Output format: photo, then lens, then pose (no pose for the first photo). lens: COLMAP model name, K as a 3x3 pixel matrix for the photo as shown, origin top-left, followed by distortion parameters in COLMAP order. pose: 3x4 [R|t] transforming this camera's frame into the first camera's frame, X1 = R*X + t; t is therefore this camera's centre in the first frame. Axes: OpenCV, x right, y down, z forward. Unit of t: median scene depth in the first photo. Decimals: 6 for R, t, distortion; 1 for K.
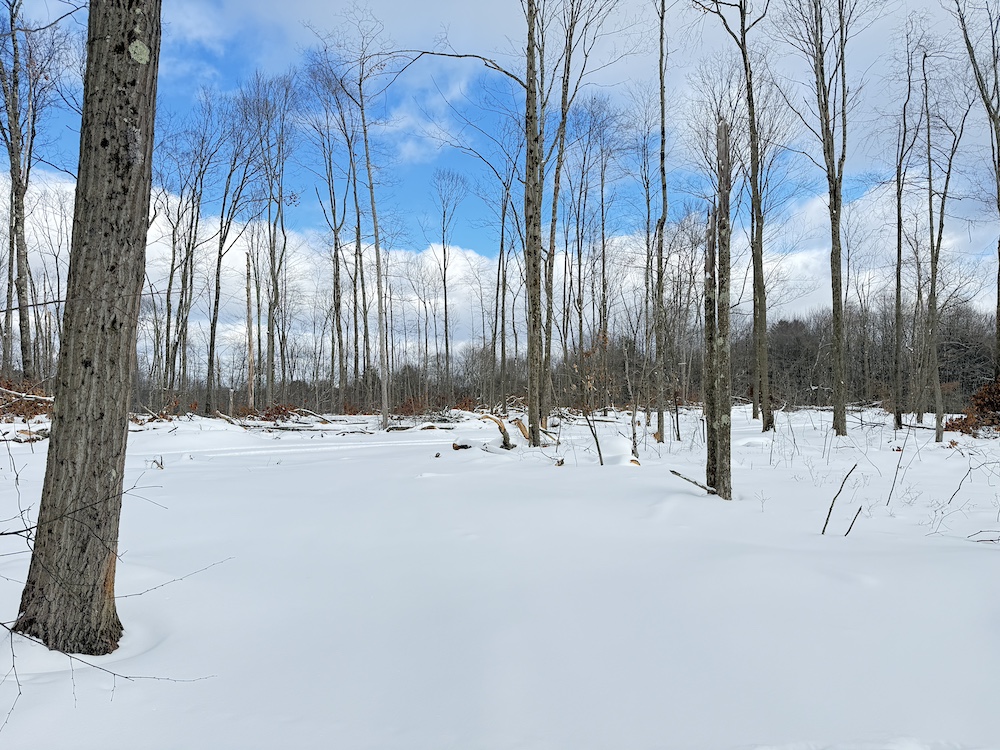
lens RADIAL K [[706.0, 0, 500.3], [0, 706.0, 381.0], [0, 0, 1]] dist [0.025667, -0.010522]
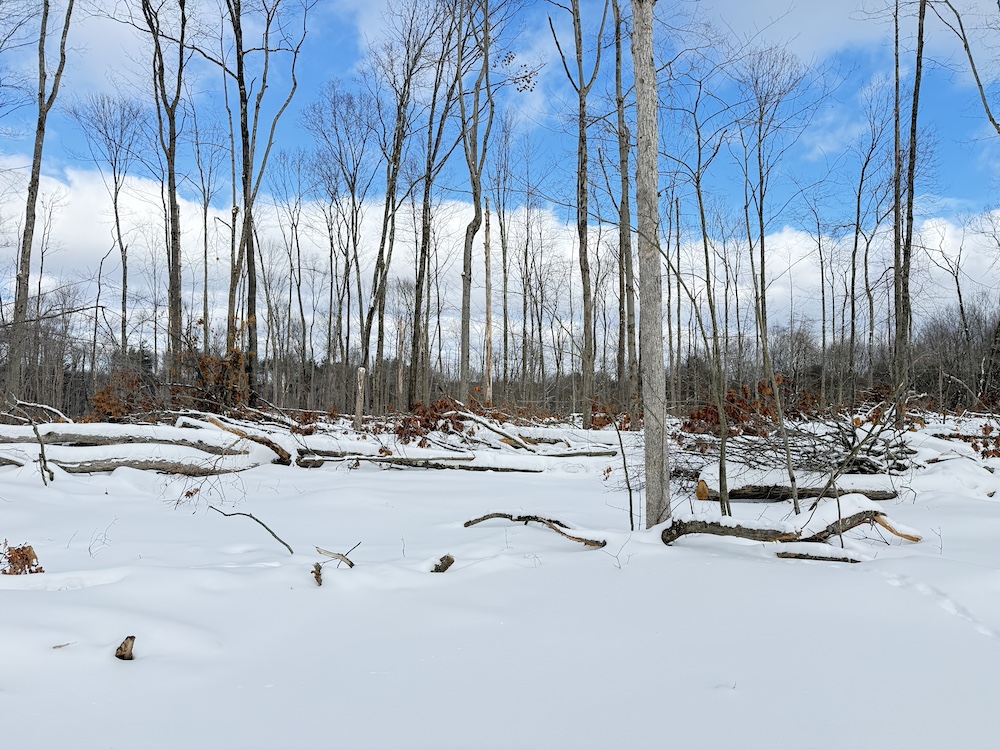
lens RADIAL K [[706.0, 0, 500.4], [0, 706.0, 378.2], [0, 0, 1]] dist [0.025667, -0.010522]
pose [[0.921424, 0.009436, -0.388443, -0.083467], [-0.008278, 0.999955, 0.004655, 0.014930], [0.388470, -0.001074, 0.921461, 0.529609]]
